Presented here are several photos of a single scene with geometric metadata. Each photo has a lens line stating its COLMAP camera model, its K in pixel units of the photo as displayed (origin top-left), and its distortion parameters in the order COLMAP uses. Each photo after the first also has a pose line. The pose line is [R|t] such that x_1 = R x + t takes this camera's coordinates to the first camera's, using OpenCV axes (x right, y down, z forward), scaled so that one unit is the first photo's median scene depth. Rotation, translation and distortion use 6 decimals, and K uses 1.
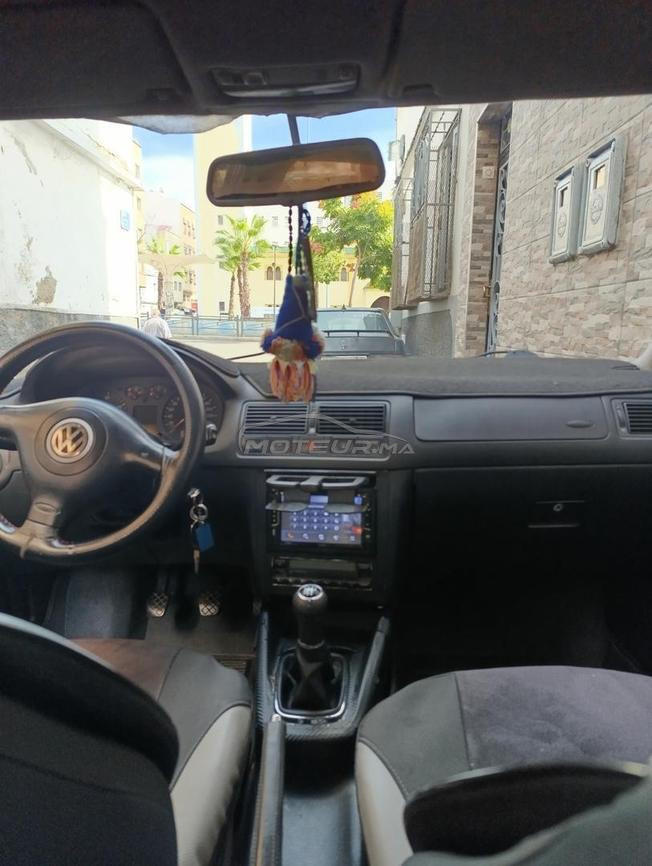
lens RADIAL K [[591.7, 0, 324.0], [0, 591.7, 433.8], [0, 0, 1]] dist [0.019779, -0.014778]
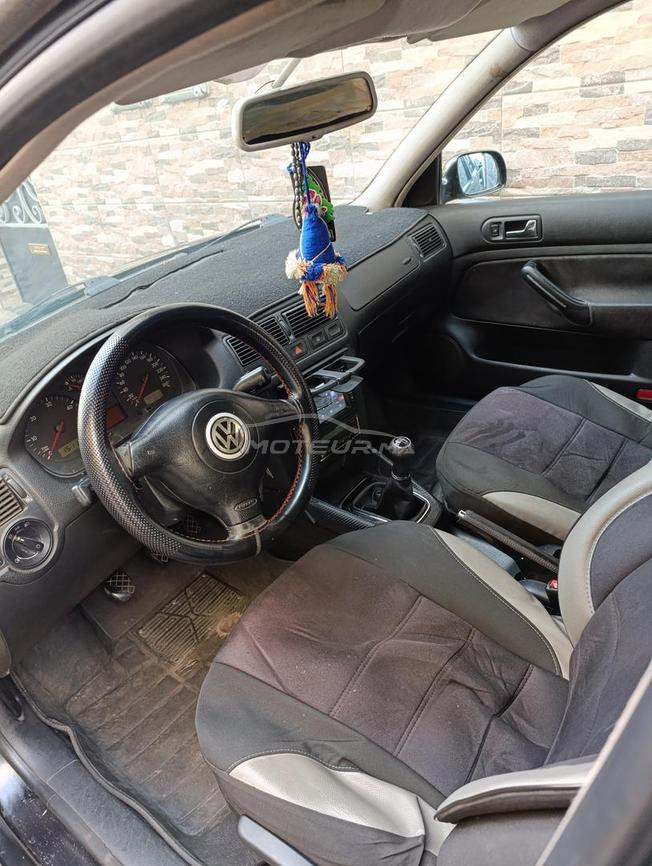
lens RADIAL K [[591.7, 0, 322.0], [0, 591.7, 430.6], [0, 0, 1]] dist [0.019779, -0.014778]
pose [[0.557510, -0.488884, 0.670951, -0.431726], [0.285438, 0.871818, 0.398068, -0.146872], [-0.779556, -0.030412, 0.625594, 0.124741]]
